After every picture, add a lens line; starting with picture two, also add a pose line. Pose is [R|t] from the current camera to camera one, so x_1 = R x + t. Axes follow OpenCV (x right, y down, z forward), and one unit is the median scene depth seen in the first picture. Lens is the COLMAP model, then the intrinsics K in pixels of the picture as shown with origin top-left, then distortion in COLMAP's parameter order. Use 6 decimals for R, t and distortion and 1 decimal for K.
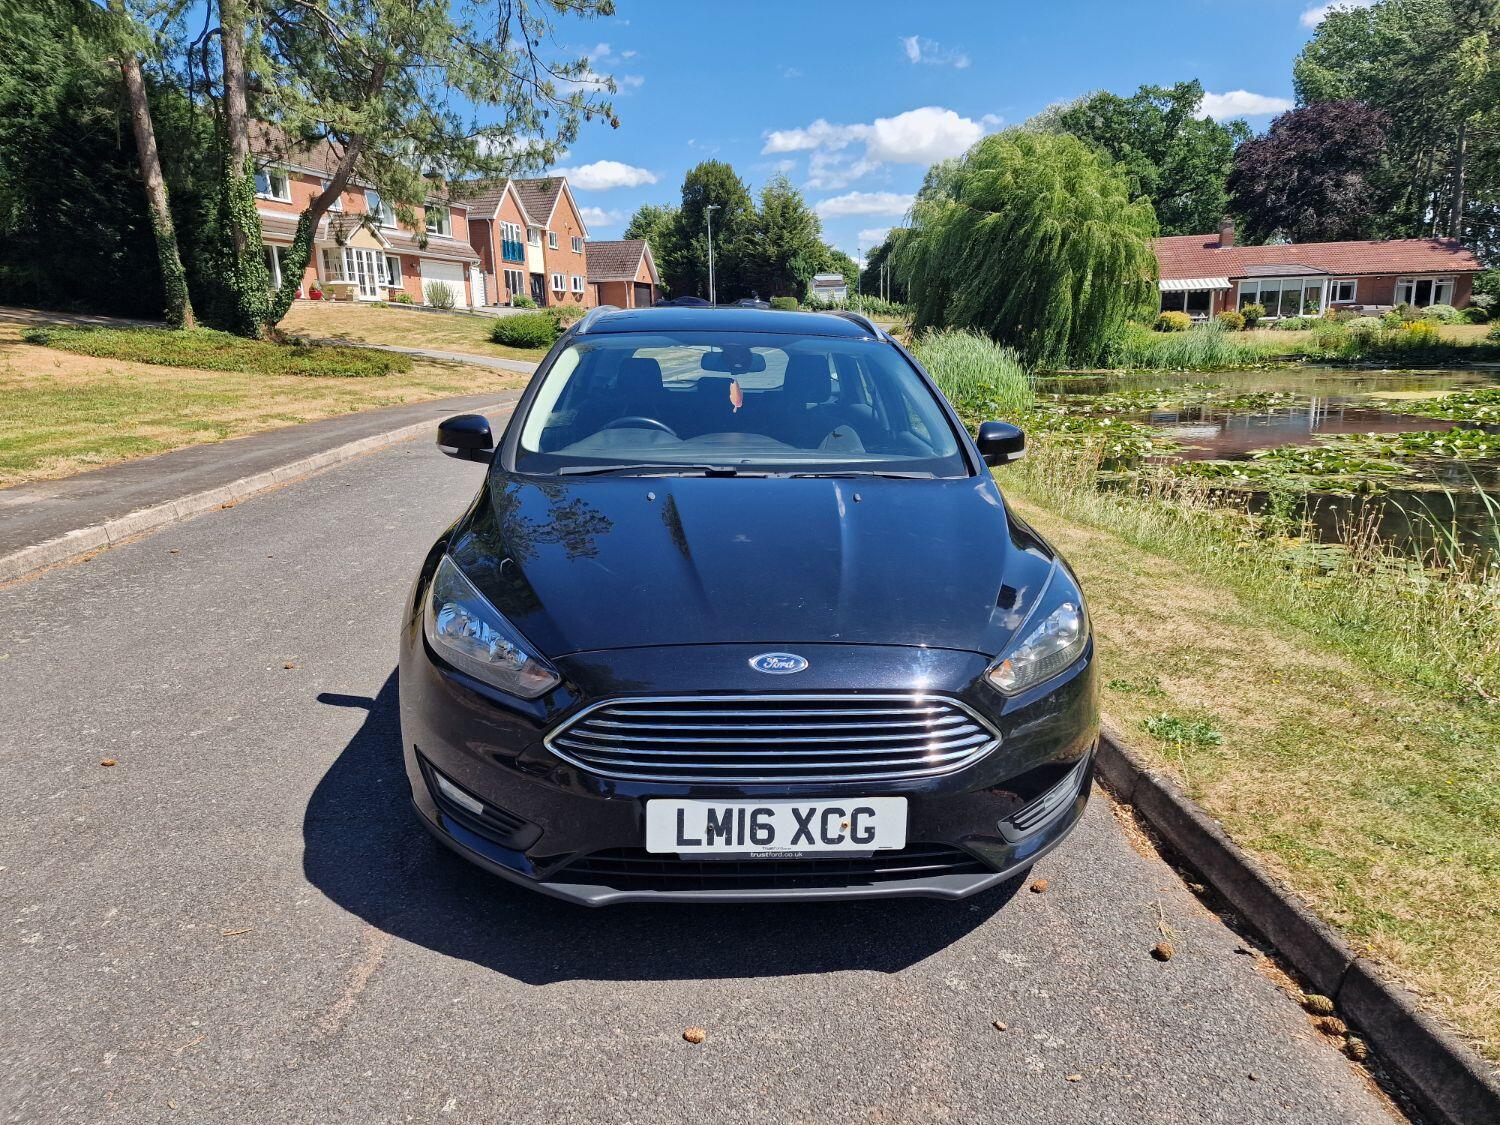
lens RADIAL K [[1002.8, 0, 749.5], [0, 1002.8, 561.2], [0, 0, 1]] dist [0.069334, -0.062047]
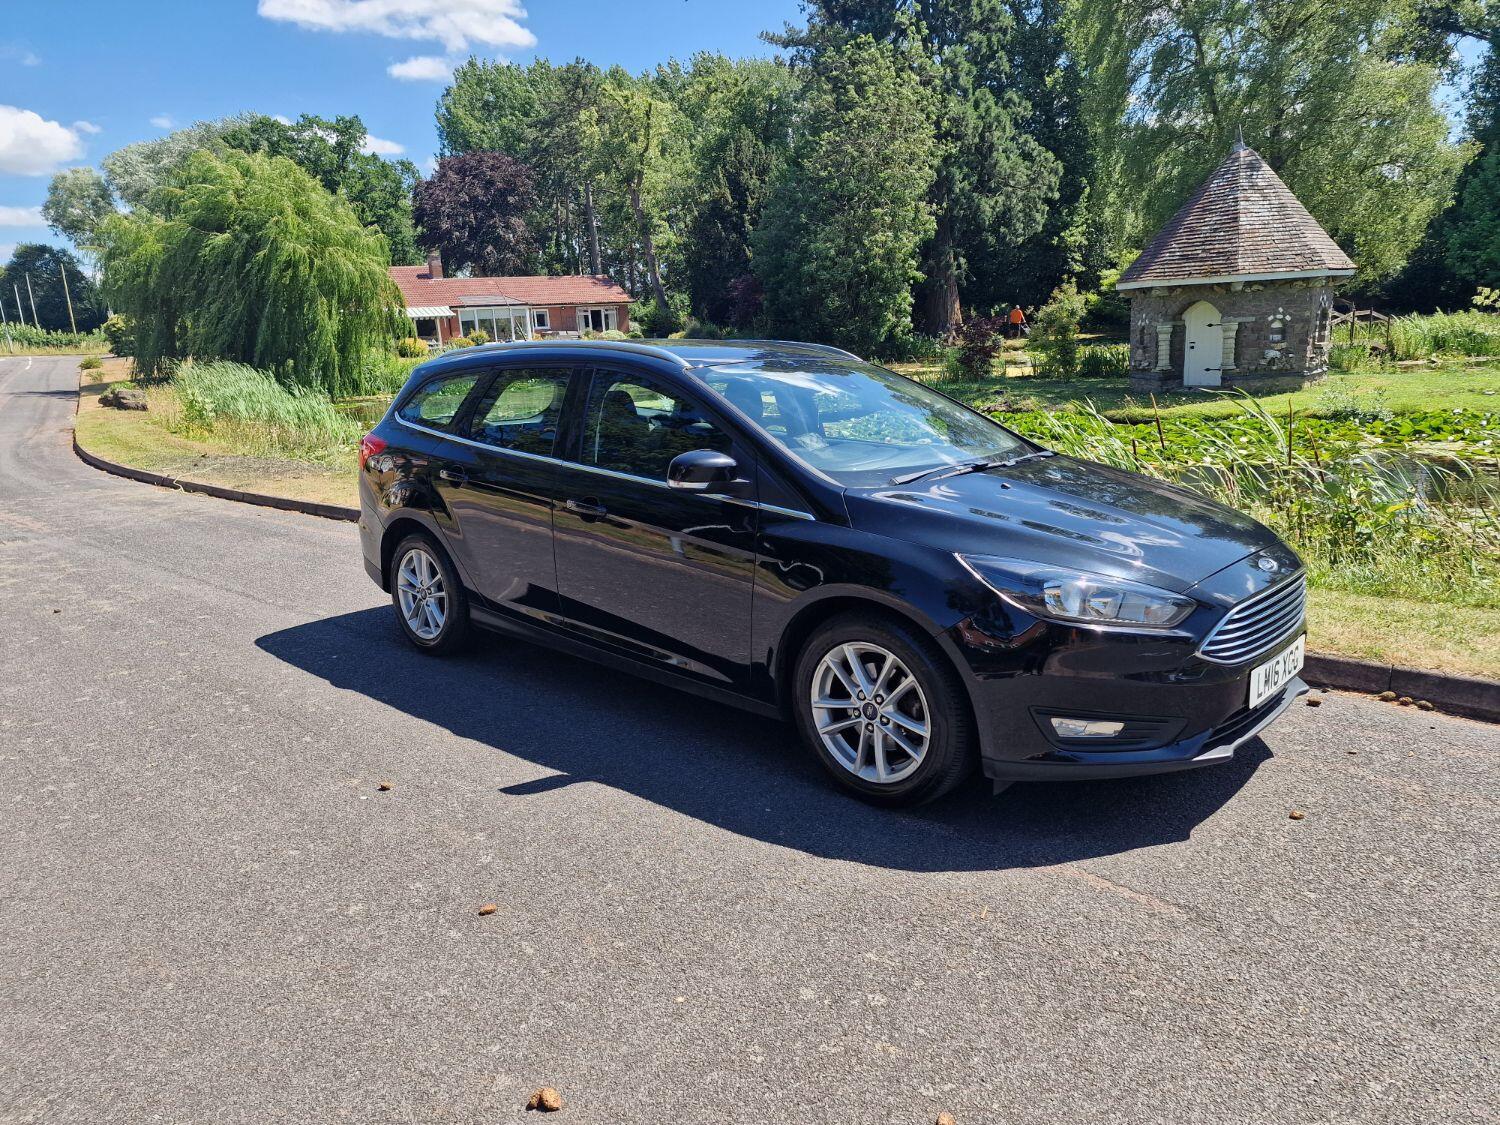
lens RADIAL K [[1002.8, 0, 747.0], [0, 1002.8, 556.8], [0, 0, 1]] dist [0.069334, -0.062047]
pose [[0.727464, -0.167890, 0.665289, -0.075013], [0.187199, 0.981382, 0.042965, -0.005672], [-0.660116, 0.093286, 0.745349, 0.018397]]
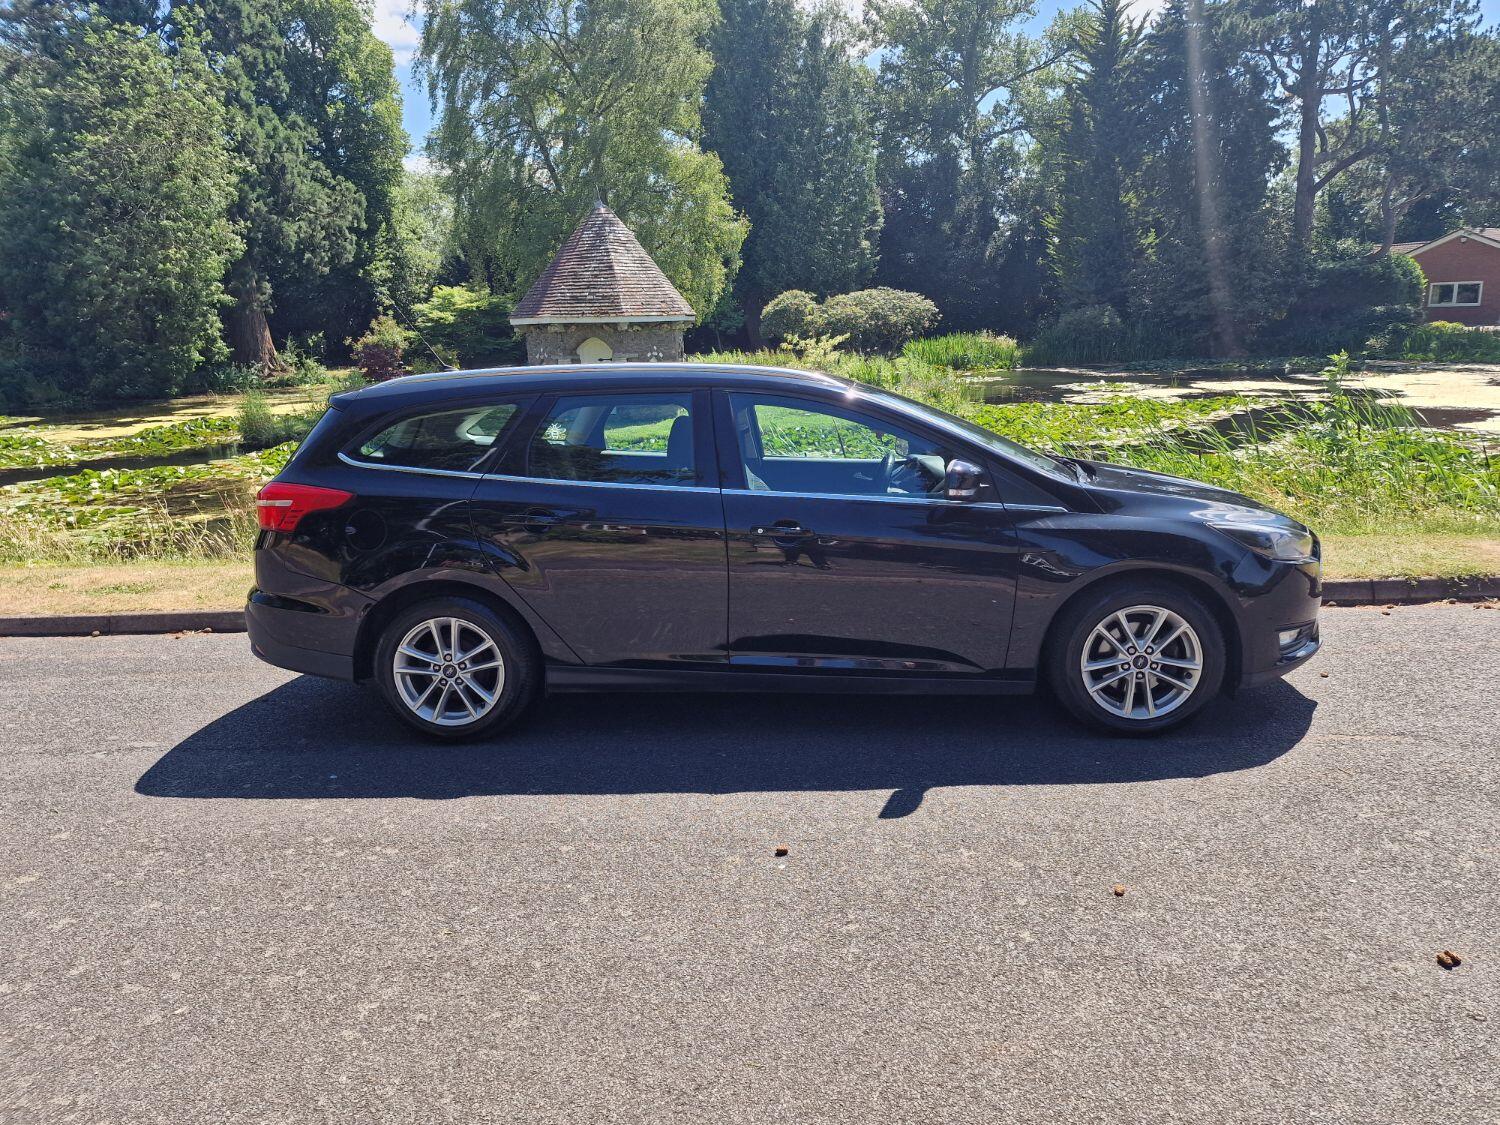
lens RADIAL K [[1001.5, 0, 740.9], [0, 1001.5, 552.9], [0, 0, 1]] dist [0.068267, -0.060220]
pose [[0.132680, -0.199346, 0.970905, -0.113255], [0.249887, 0.954651, 0.161860, -0.023135], [-0.959142, 0.221141, 0.176477, 0.086103]]
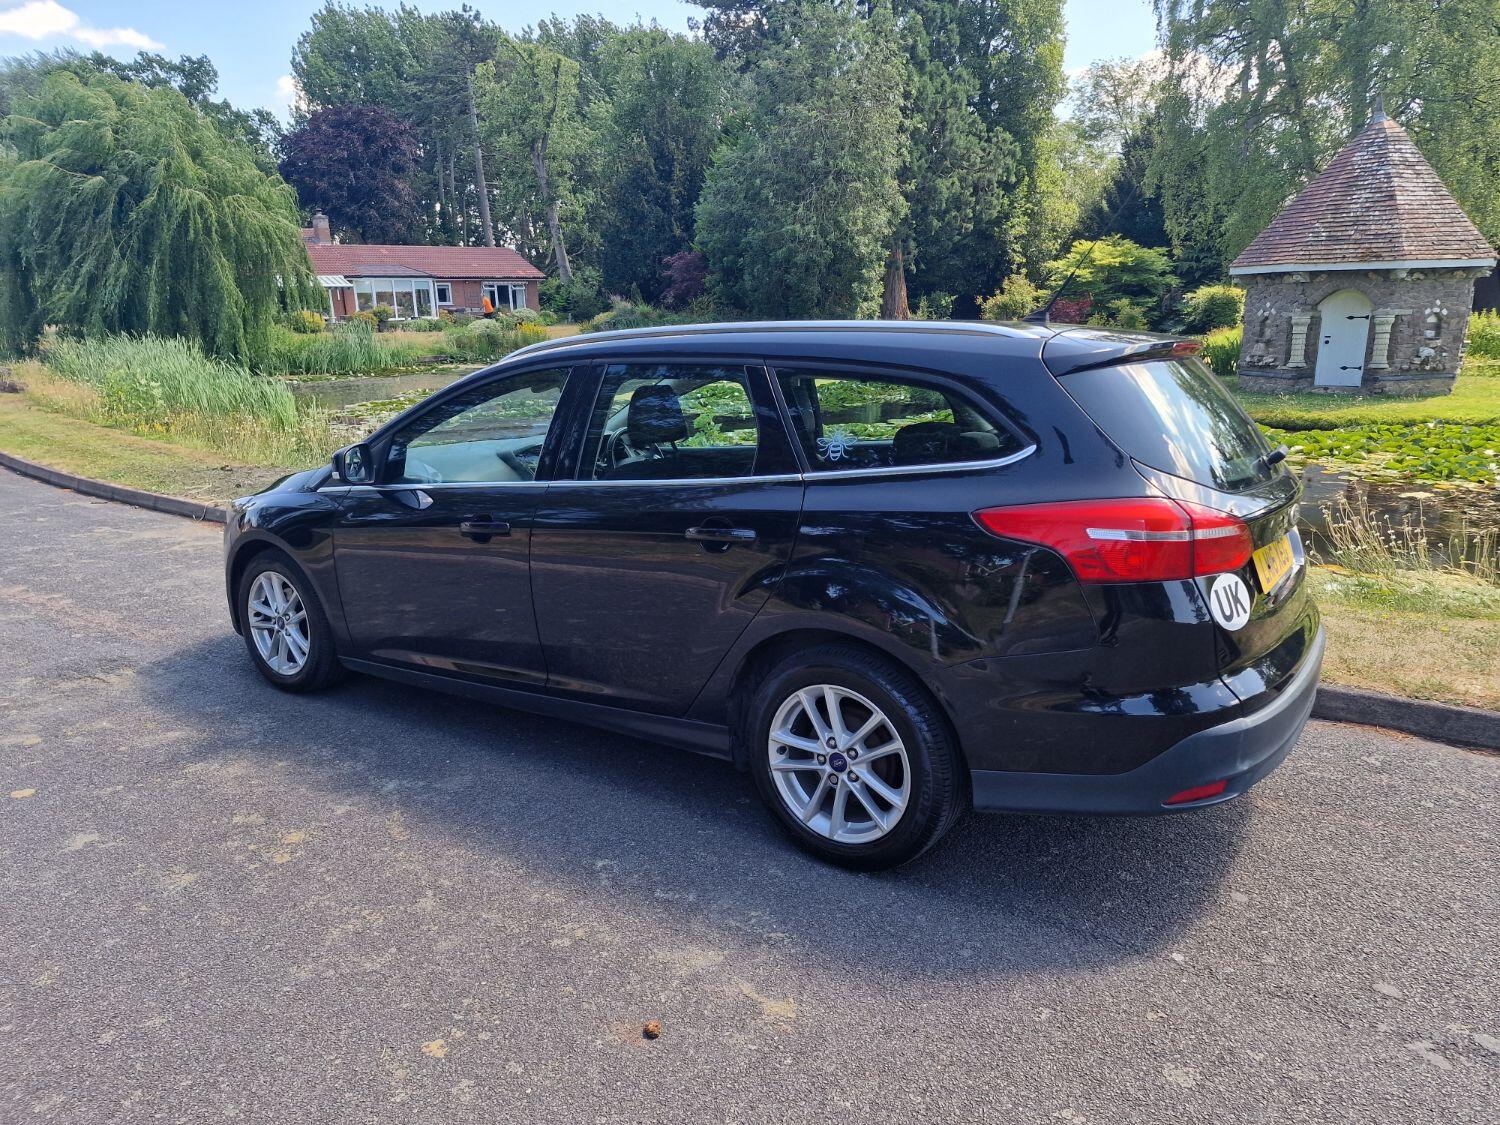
lens RADIAL K [[1011.5, 0, 738.4], [0, 1011.5, 571.0], [0, 0, 1]] dist [0.057287, -0.048268]
pose [[0.630757, -0.187962, 0.752872, -0.082589], [0.182804, 0.978906, 0.091241, -0.037569], [-0.754141, 0.080077, 0.651812, 0.160151]]
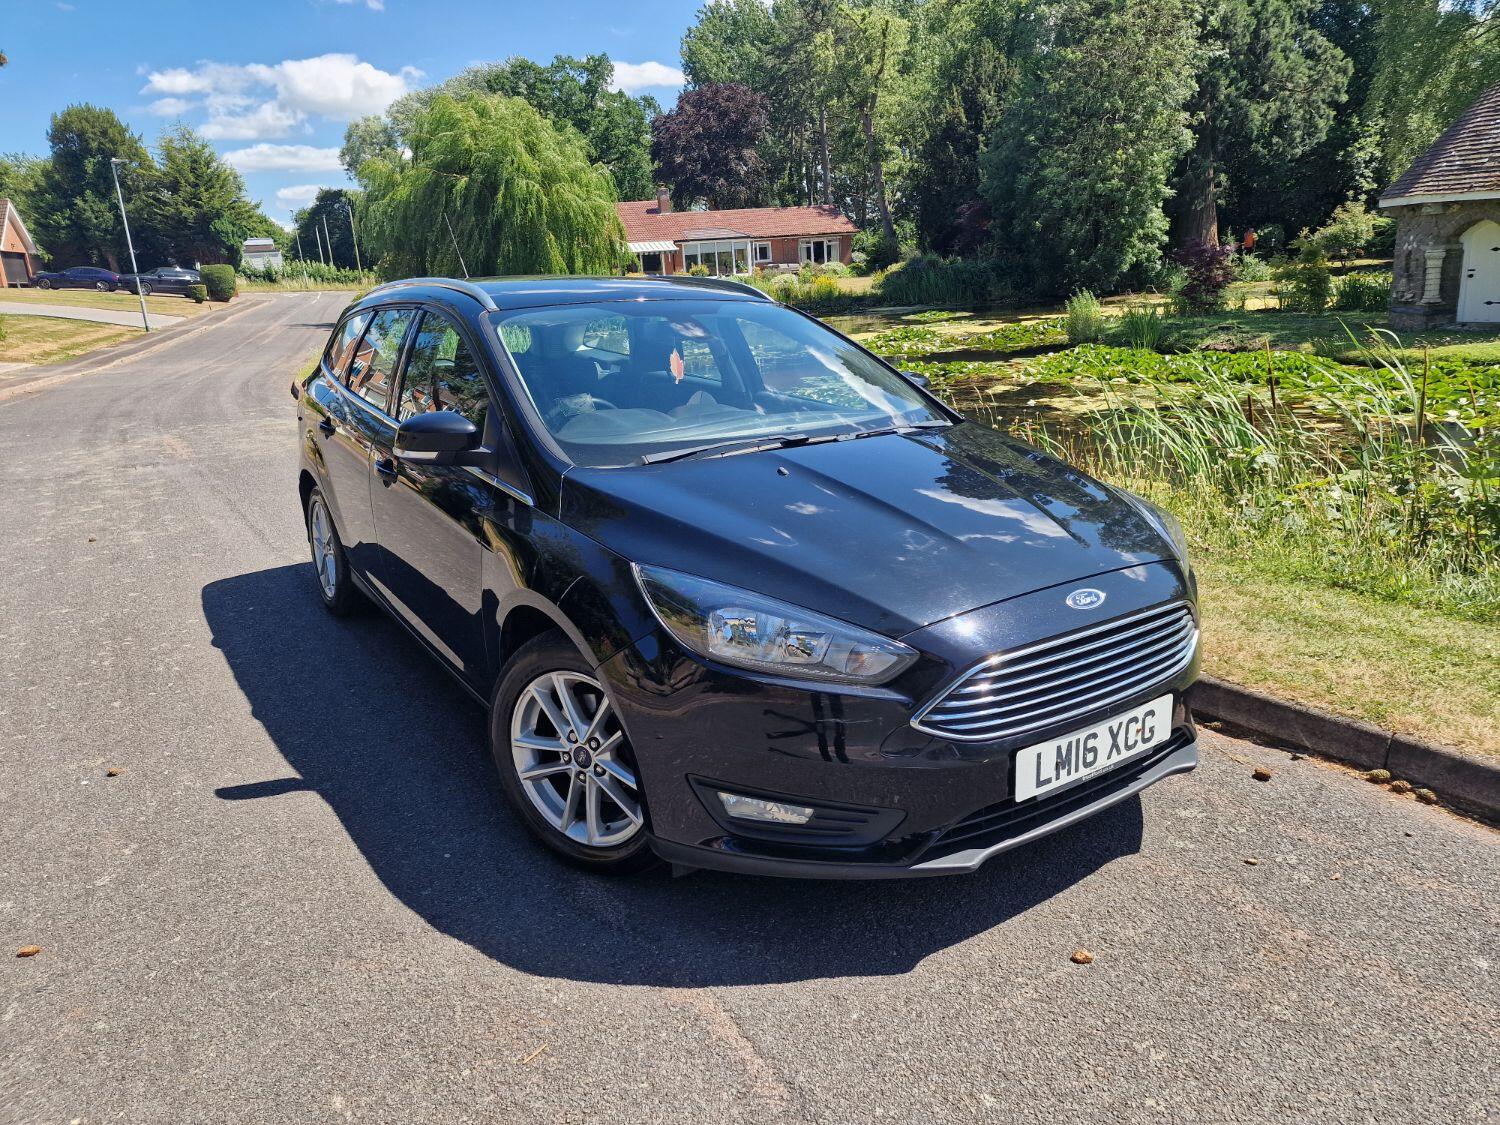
lens RADIAL K [[1001.5, 0, 750.5], [0, 1001.5, 546.8], [0, 0, 1]] dist [0.068267, -0.060220]
pose [[0.864911, -0.160639, 0.475525, -0.037842], [0.151094, 0.986785, 0.058533, -0.003348], [-0.478644, 0.021223, 0.877753, 0.010786]]
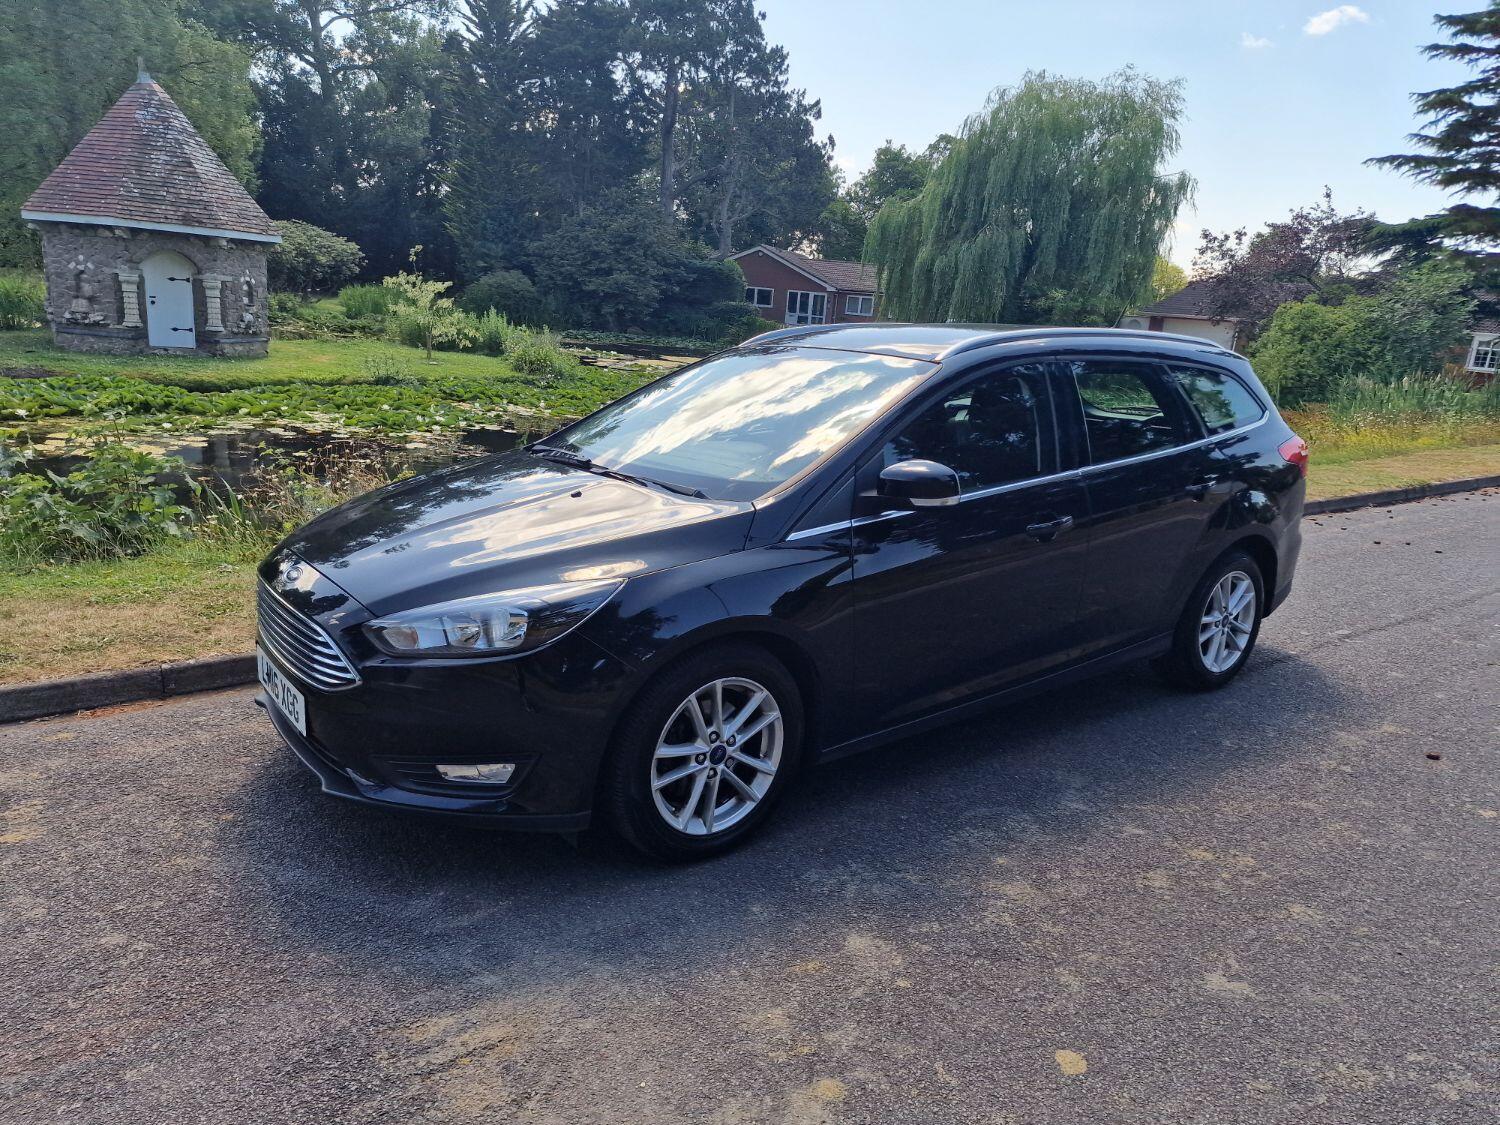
lens RADIAL K [[1002.8, 0, 750.0], [0, 1002.8, 561.5], [0, 0, 1]] dist [0.069334, -0.062047]
pose [[-0.543445, -0.227533, 0.808020, -0.085830], [0.123281, 0.930495, 0.344936, -0.066202], [-0.830343, 0.287068, -0.477622, 0.290951]]
